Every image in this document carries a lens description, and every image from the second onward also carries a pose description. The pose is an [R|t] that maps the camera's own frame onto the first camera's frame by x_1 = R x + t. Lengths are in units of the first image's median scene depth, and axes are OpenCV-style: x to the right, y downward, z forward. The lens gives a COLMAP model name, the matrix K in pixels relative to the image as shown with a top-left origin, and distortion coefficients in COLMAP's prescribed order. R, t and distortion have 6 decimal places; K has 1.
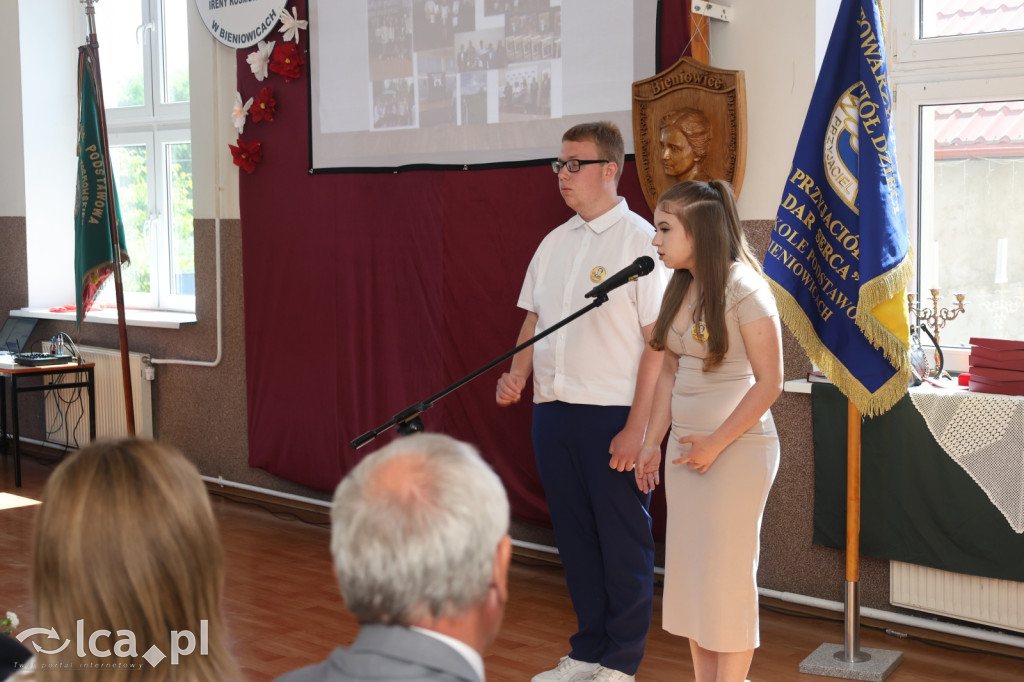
lens RADIAL K [[1672.3, 0, 514.5], [0, 1672.3, 341.1], [0, 0, 1]] dist [-0.007841, 0.018471]
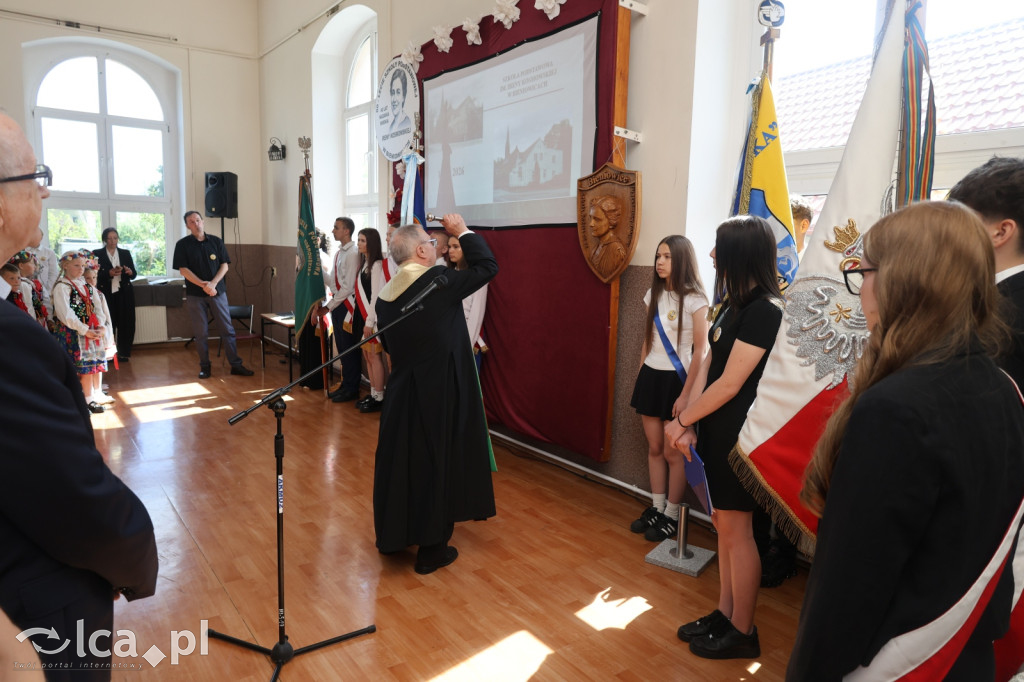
lens RADIAL K [[705.2, 0, 511.8], [0, 705.2, 341.7], [0, 0, 1]] dist [-0.003092, 0.000317]
pose [[0.989433, 0.054104, -0.134519, 0.111623], [-0.047437, 0.997505, 0.052280, -0.029222], [0.137012, -0.045347, 0.989531, 0.308685]]
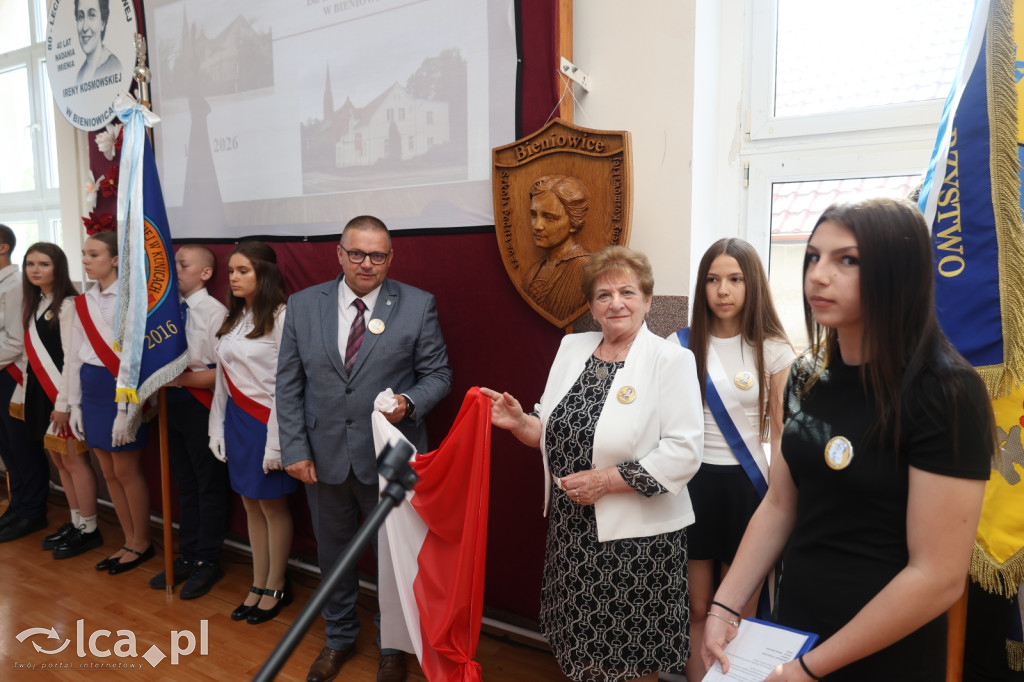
lens RADIAL K [[699.0, 0, 512.5], [0, 699.0, 342.7], [0, 0, 1]] dist [0.002268, -0.003744]
pose [[0.963723, -0.016338, 0.266404, -0.025914], [0.010314, 0.999659, 0.023996, -0.056284], [-0.266705, -0.020378, 0.963563, 0.634838]]
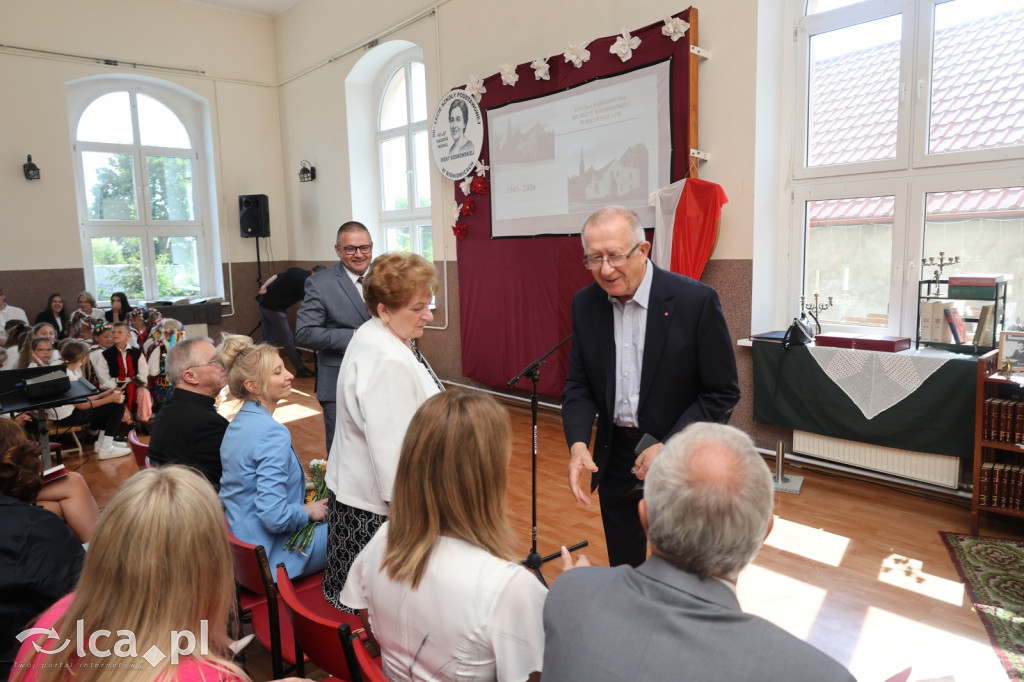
lens RADIAL K [[704.5, 0, 509.2], [0, 704.5, 347.1], [0, 0, 1]] dist [-0.016720, 0.001423]
pose [[0.998372, -0.006014, -0.056720, -0.064237], [0.009099, 0.998484, 0.054294, -0.016182], [0.056307, -0.054721, 0.996913, 0.140083]]
